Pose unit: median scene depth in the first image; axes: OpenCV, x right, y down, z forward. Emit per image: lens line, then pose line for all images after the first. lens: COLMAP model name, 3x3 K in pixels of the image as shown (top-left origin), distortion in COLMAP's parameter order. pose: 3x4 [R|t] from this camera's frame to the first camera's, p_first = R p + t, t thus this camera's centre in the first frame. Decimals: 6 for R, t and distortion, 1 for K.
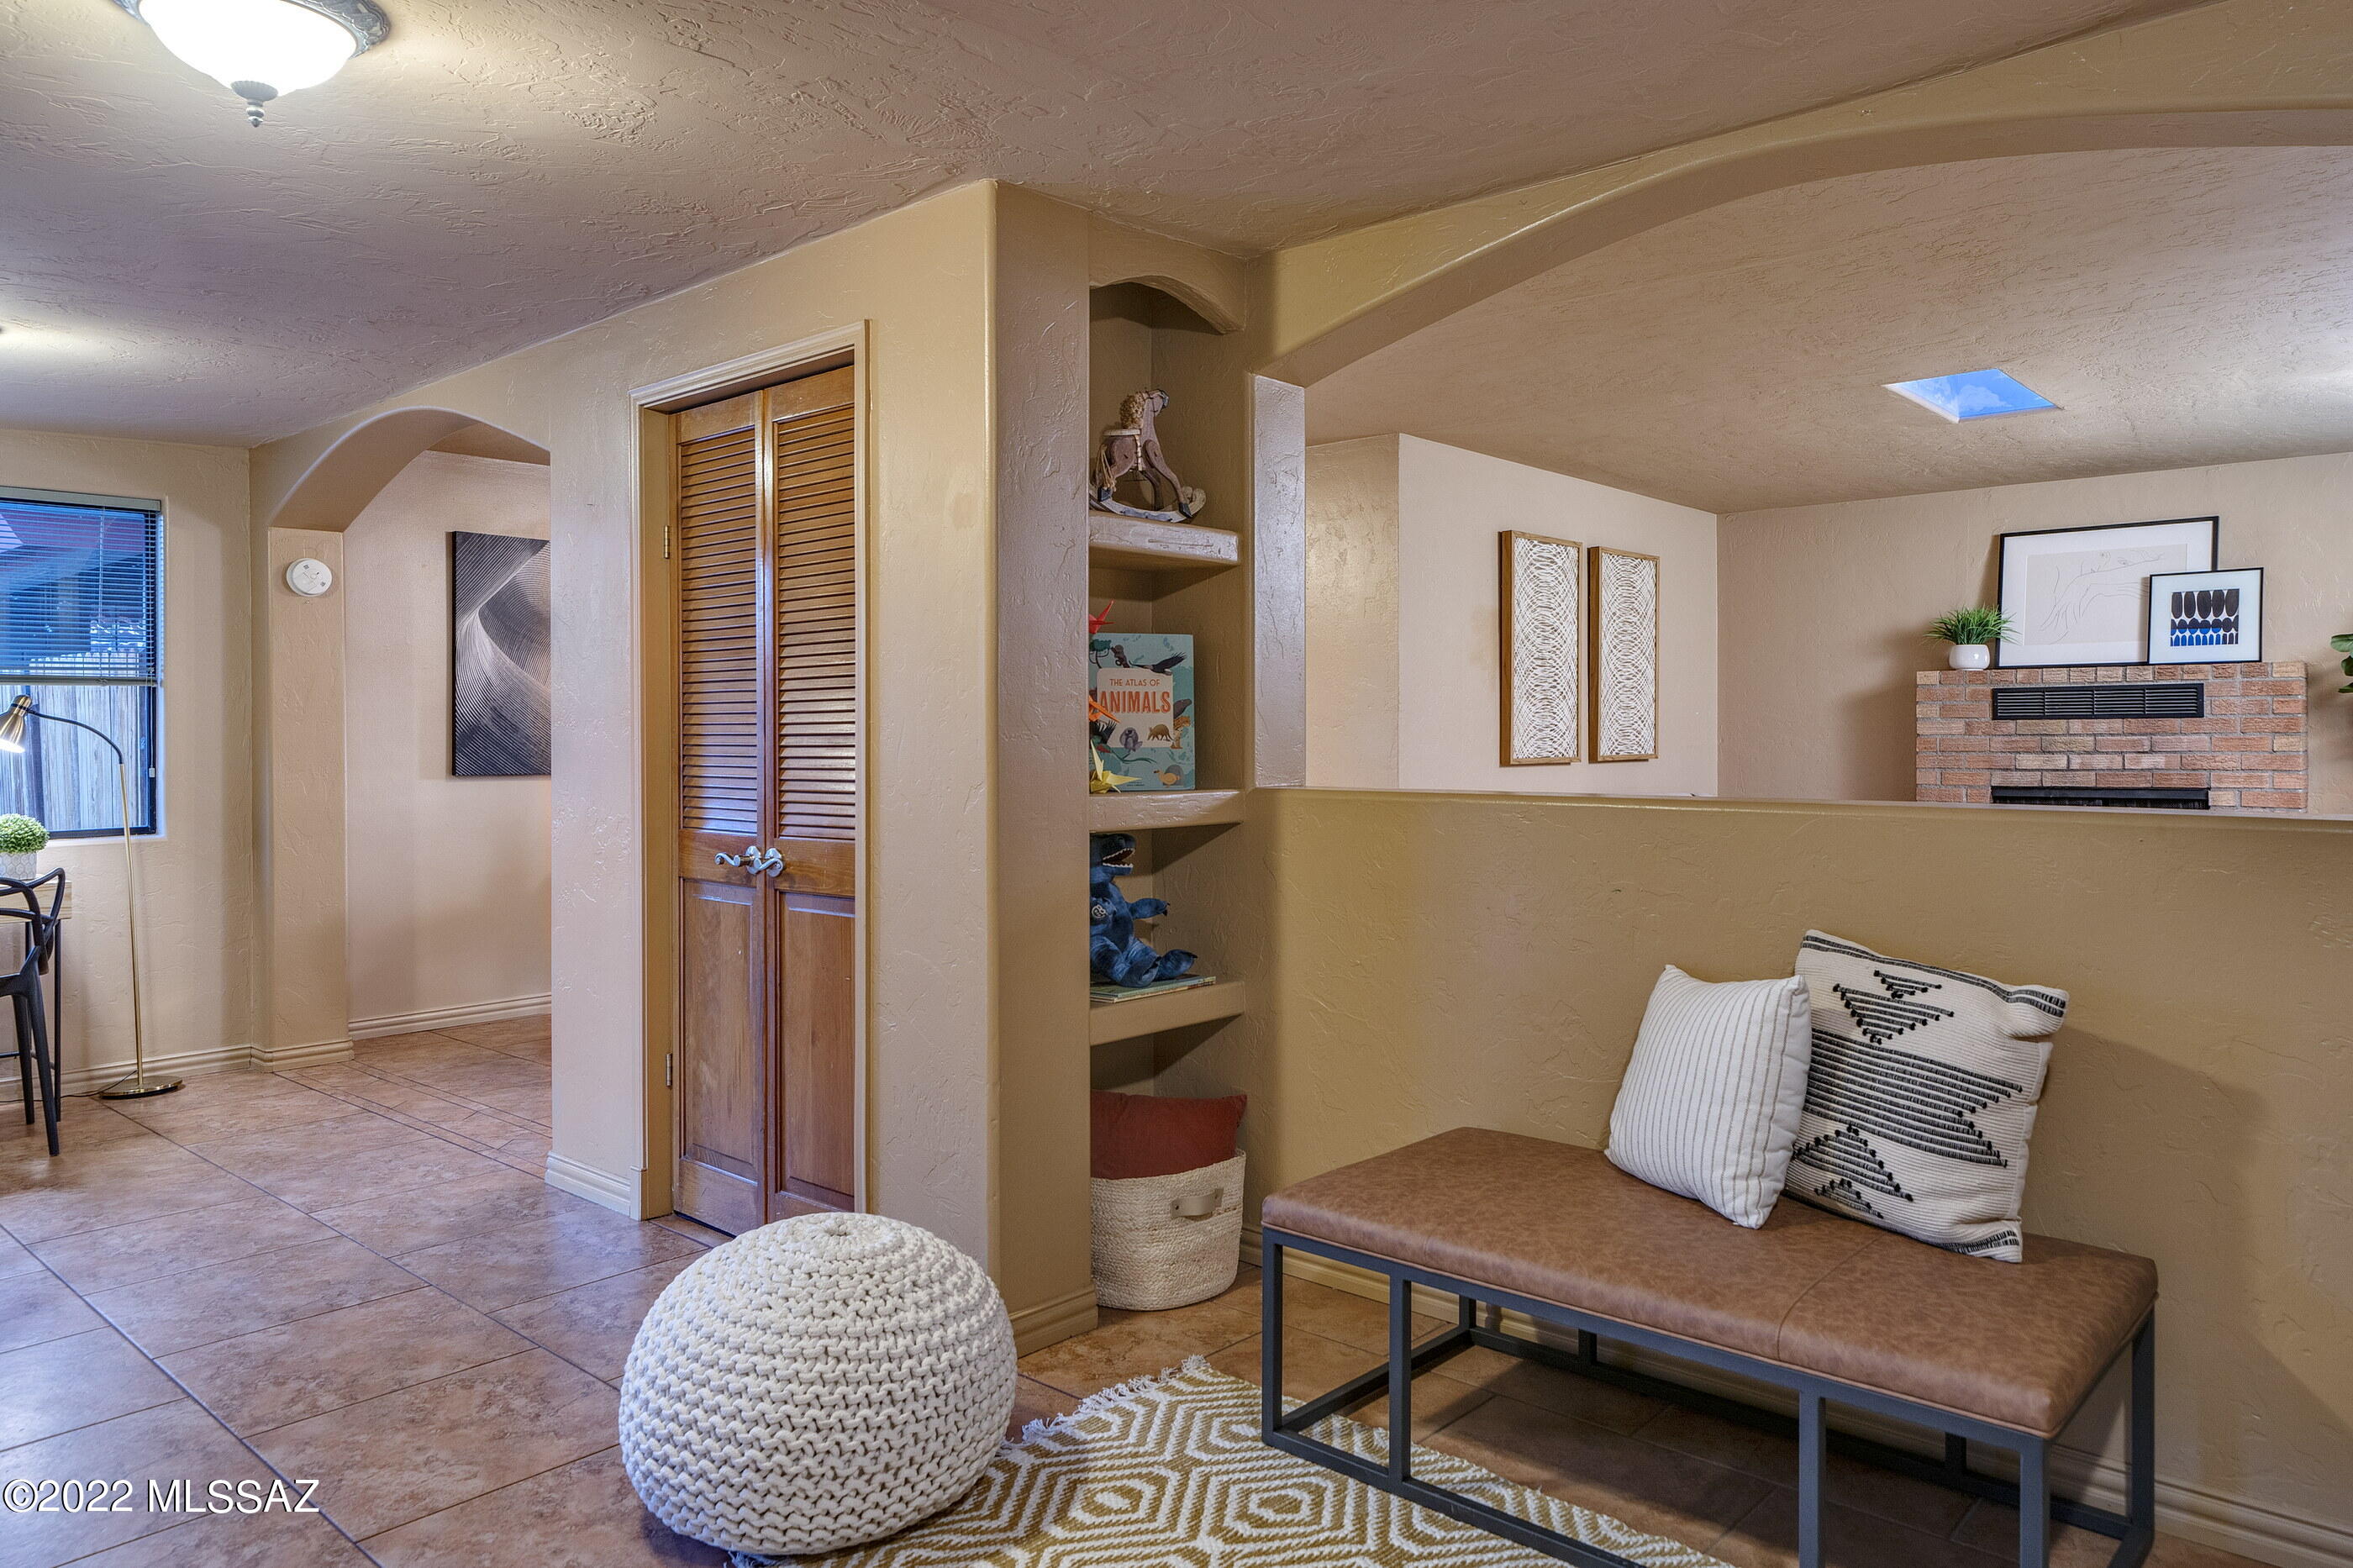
lens RADIAL K [[1487.1, 0, 1167.4], [0, 1487.1, 741.9], [0, 0, 1]] dist [0.002778, 0.000647]
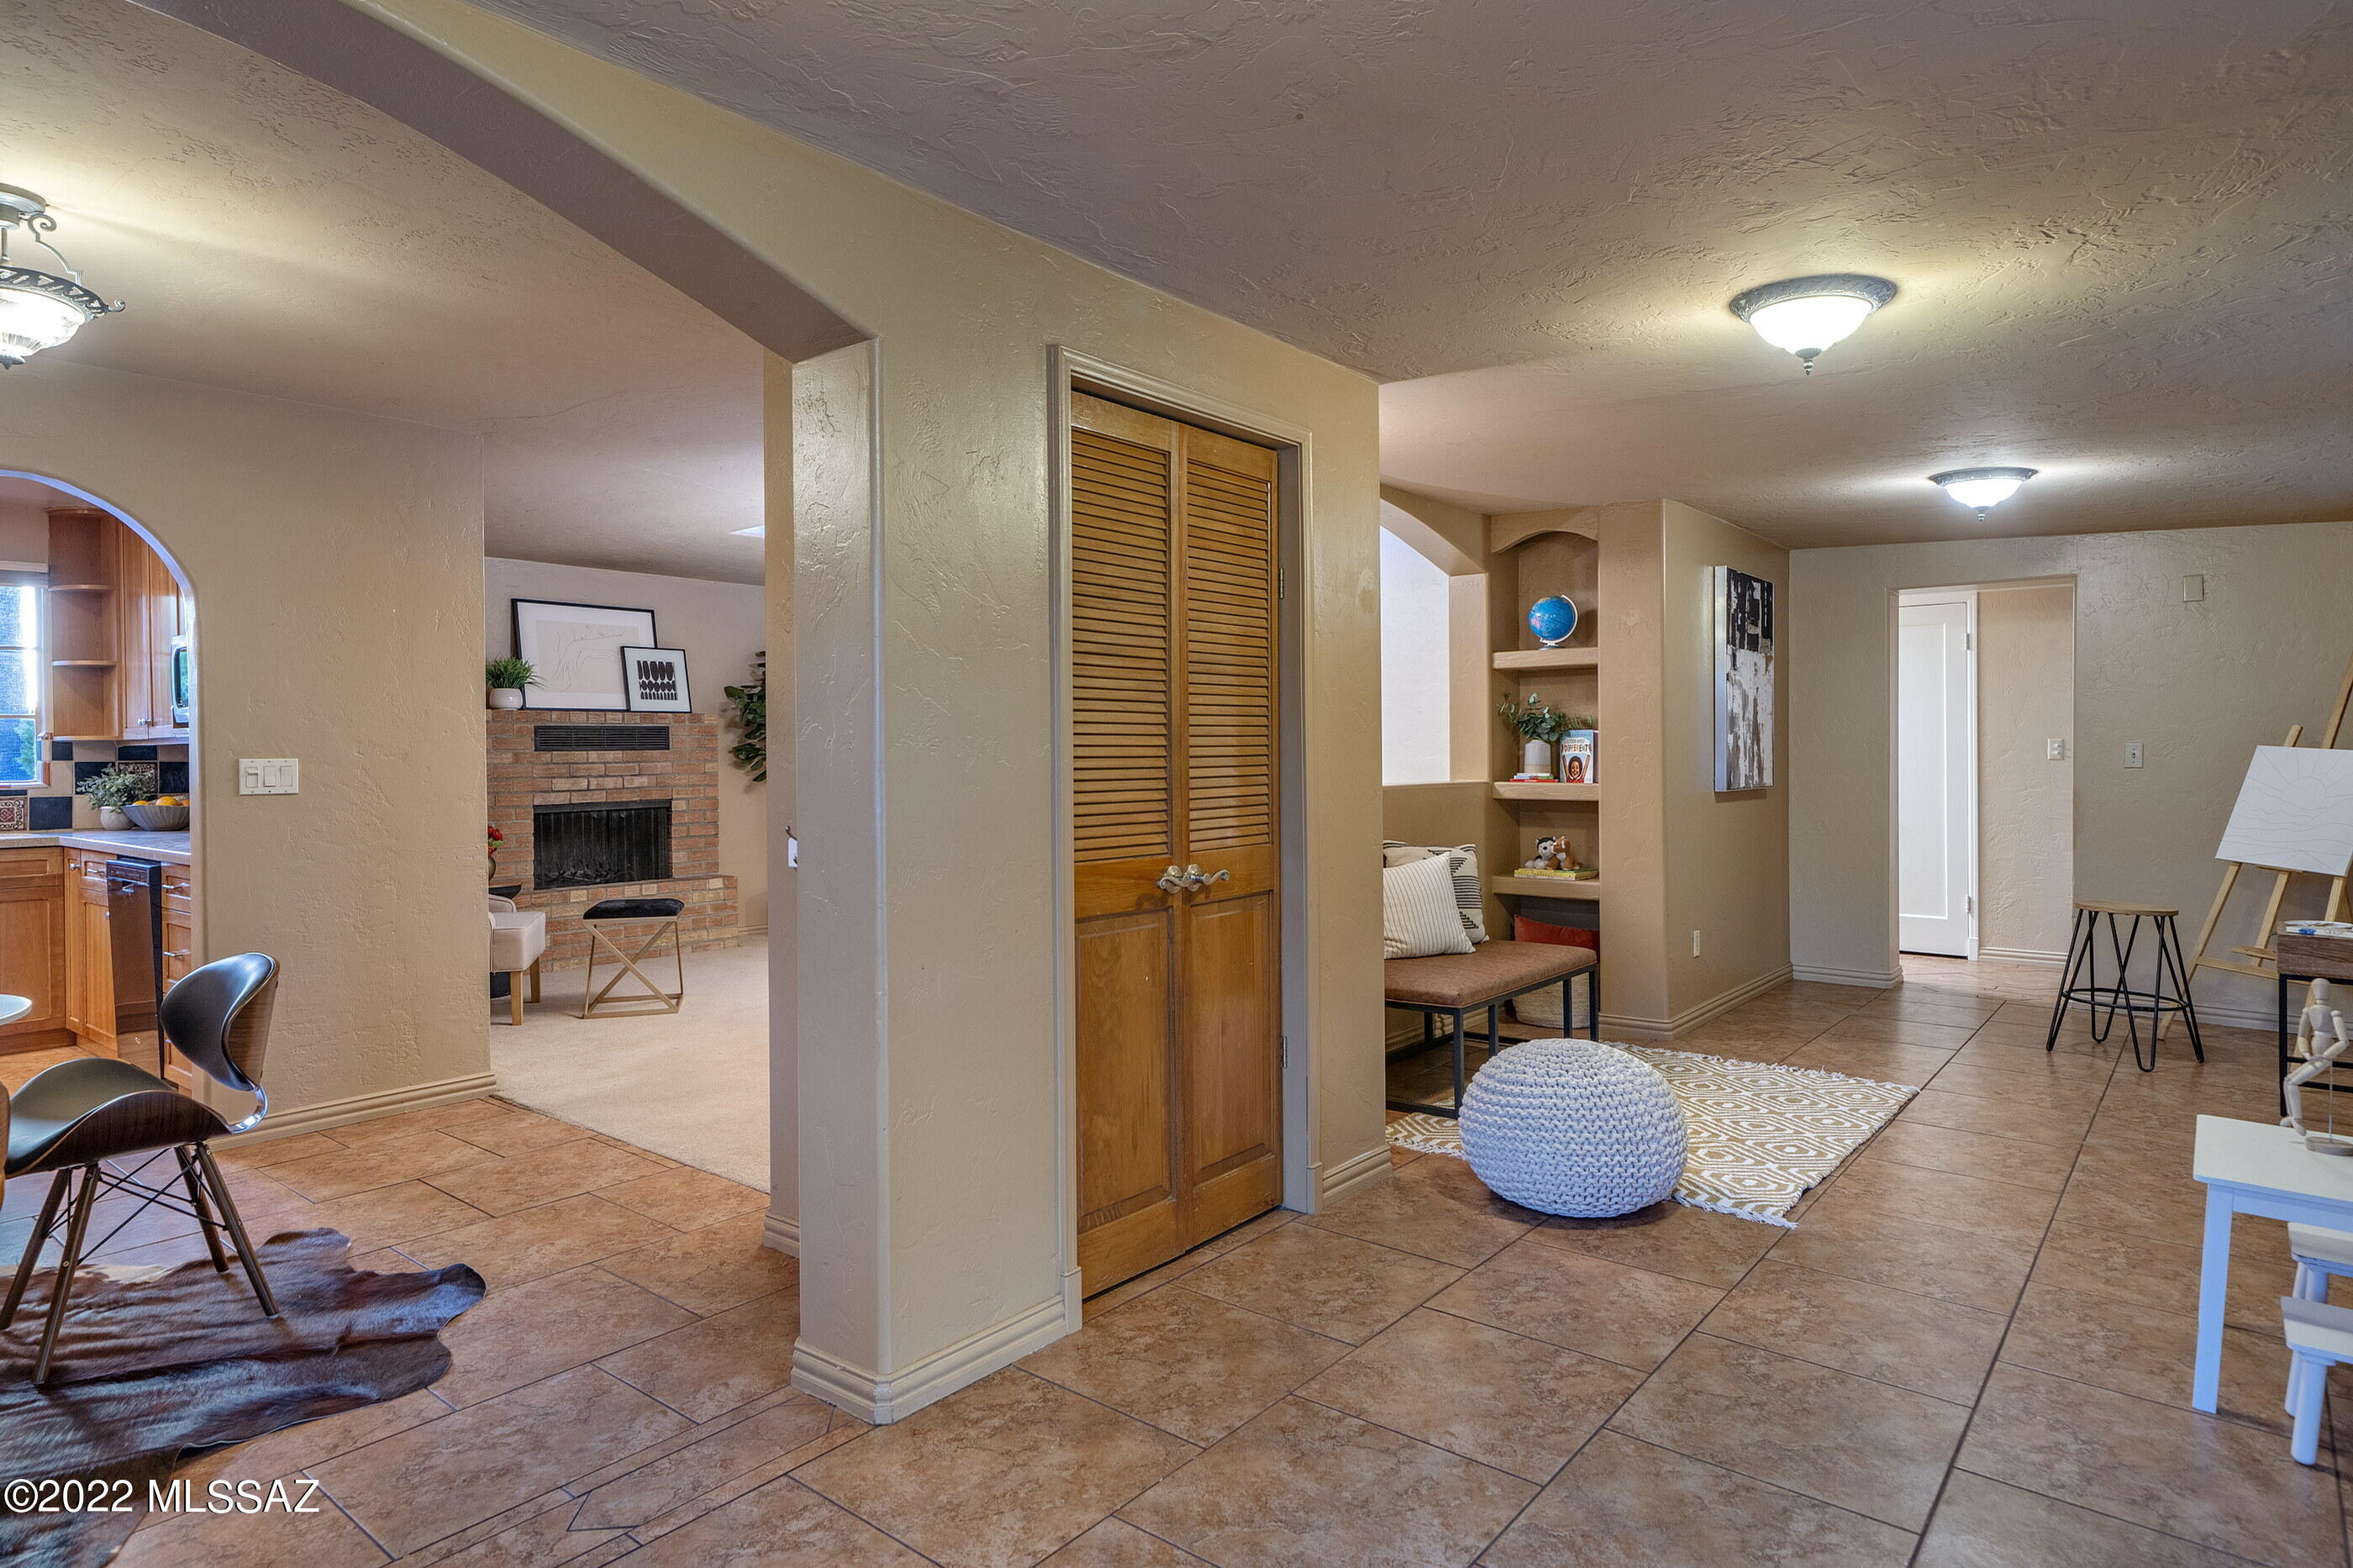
lens RADIAL K [[1407.7, 0, 1176.5], [0, 1407.7, 784.0], [0, 0, 1]] dist [0.000708, -0.000095]
pose [[-0.064288, -0.019539, 0.997740, -0.681403], [0.015890, 0.999661, 0.020601, -0.003748], [-0.997805, 0.017179, -0.063955, 0.583159]]
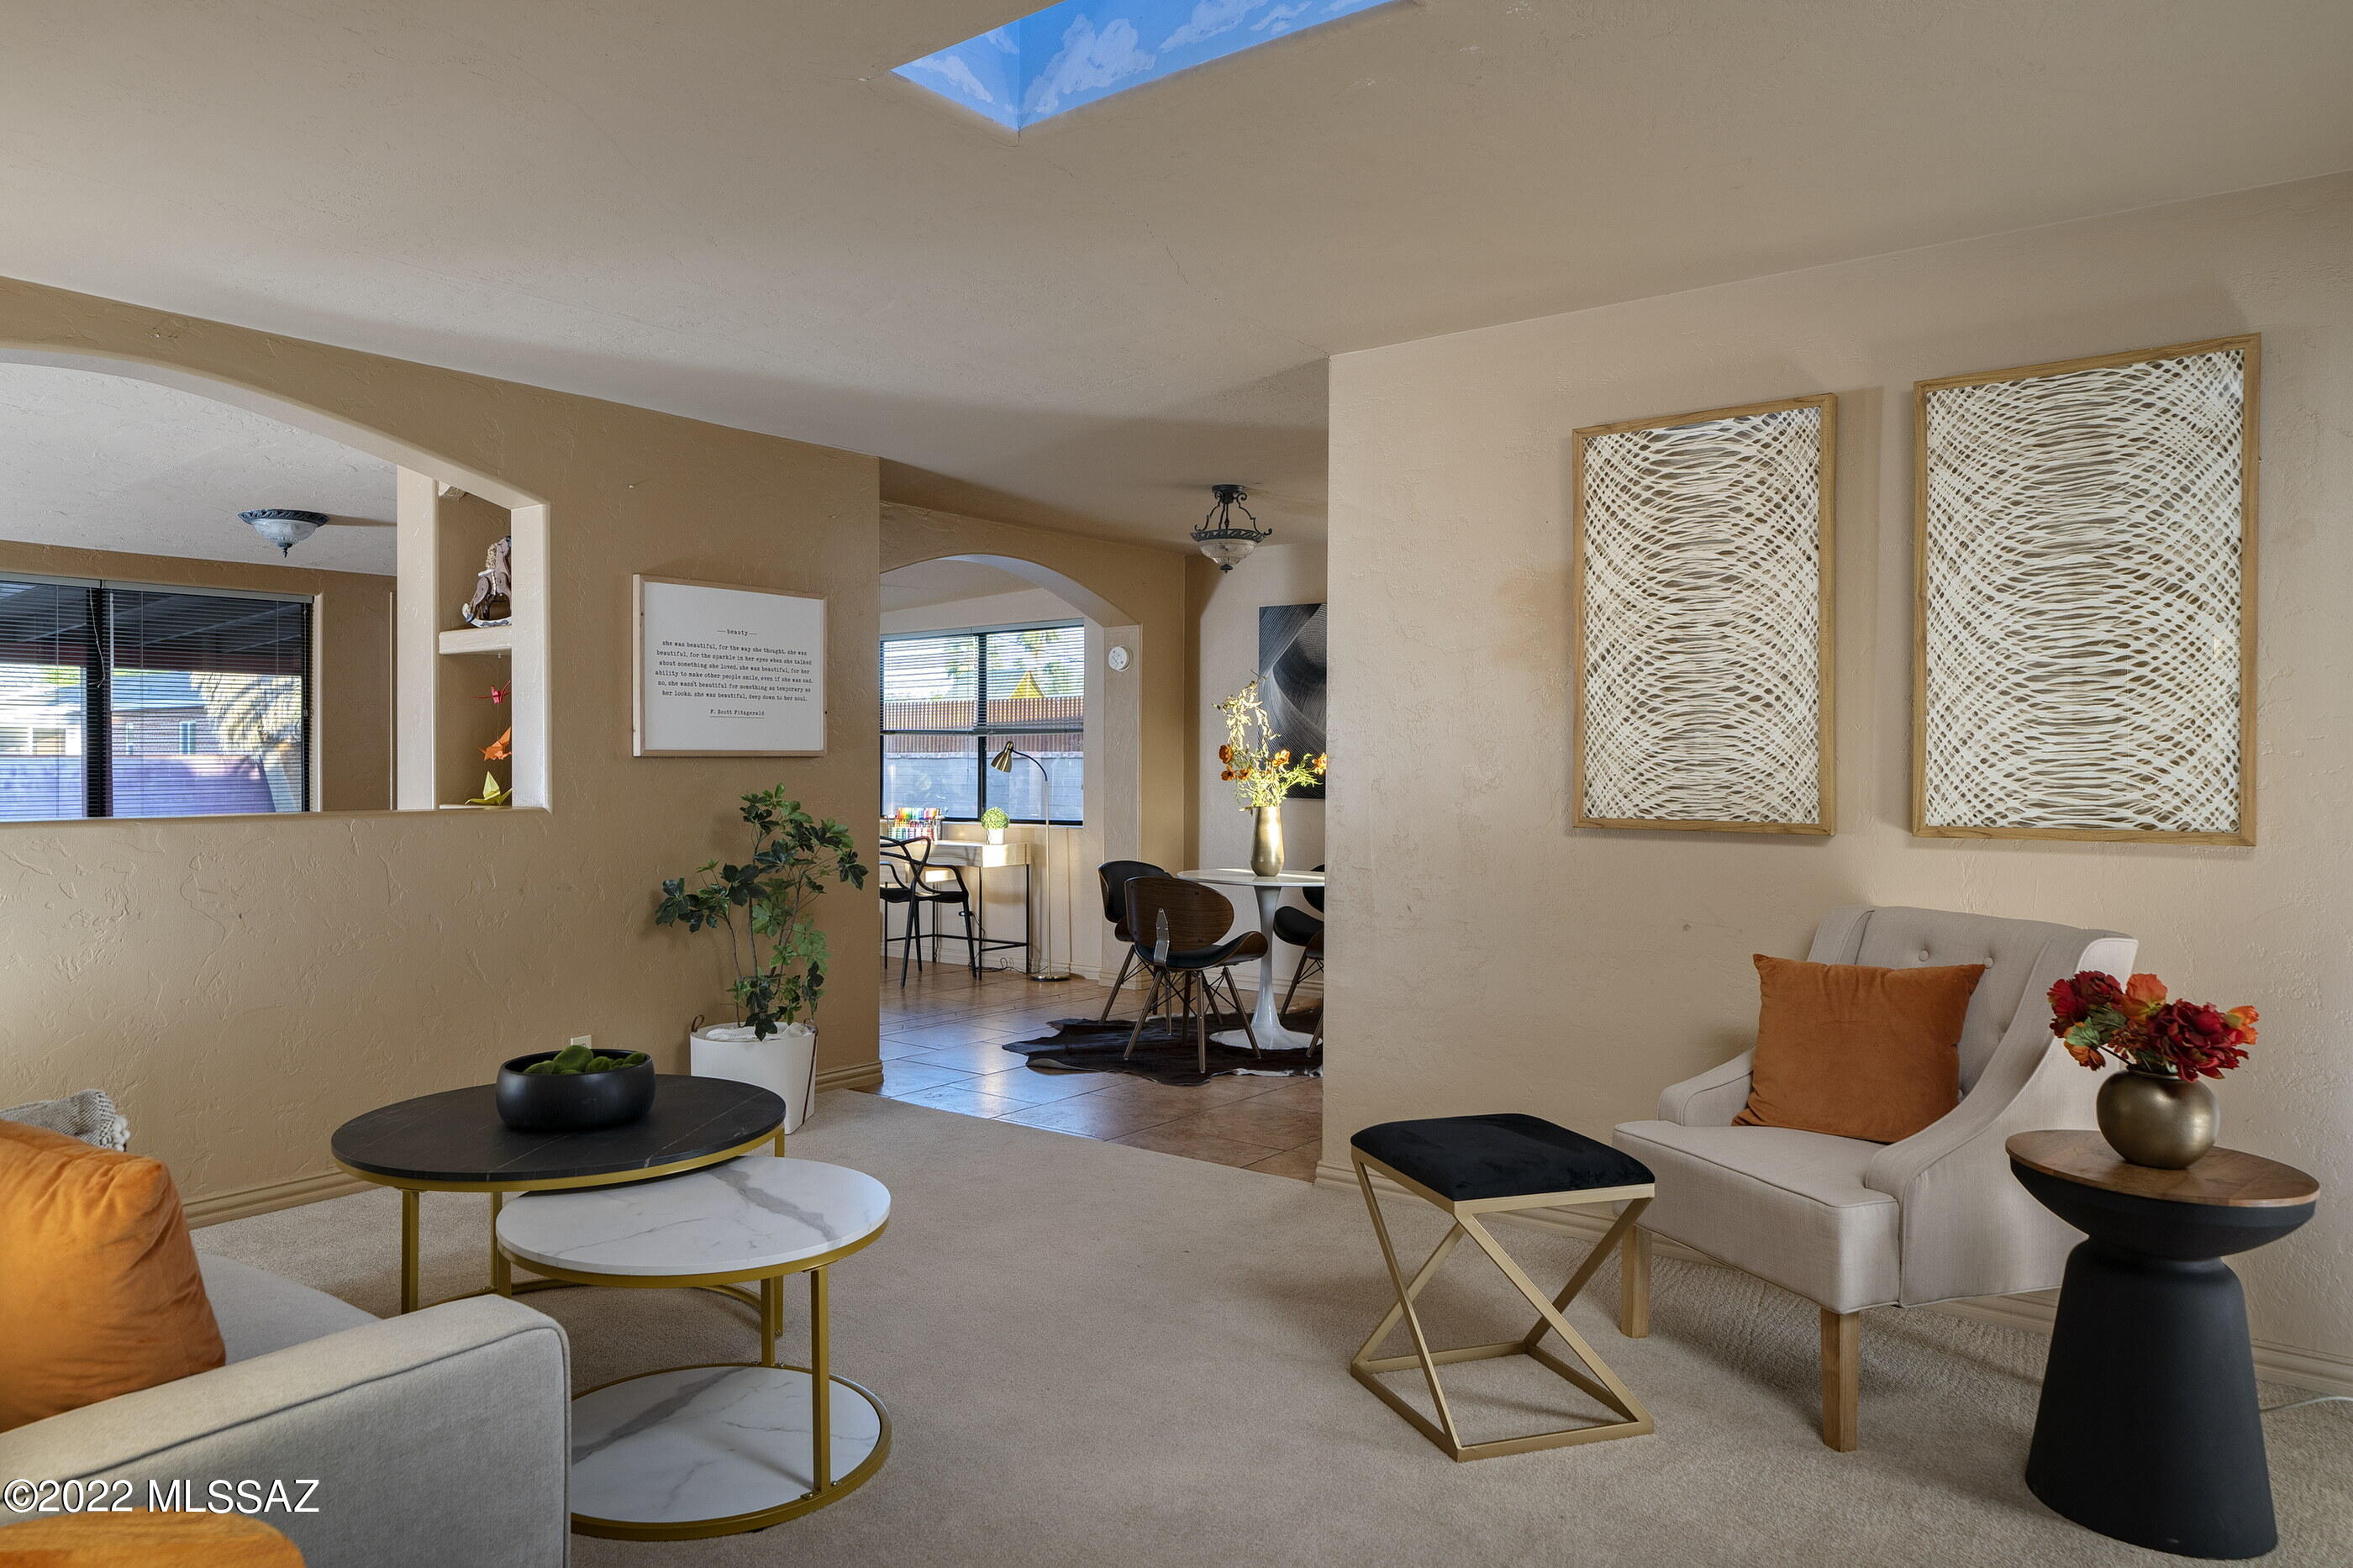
lens RADIAL K [[1587.0, 0, 1176.5], [0, 1587.0, 784.0], [0, 0, 1]] dist [-0.000086, -0.000246]
pose [[0.078057, 0.017039, -0.996803, 0.867480], [-0.011392, 0.999804, 0.016198, -0.009760], [0.996884, 0.010092, 0.078236, 0.804006]]
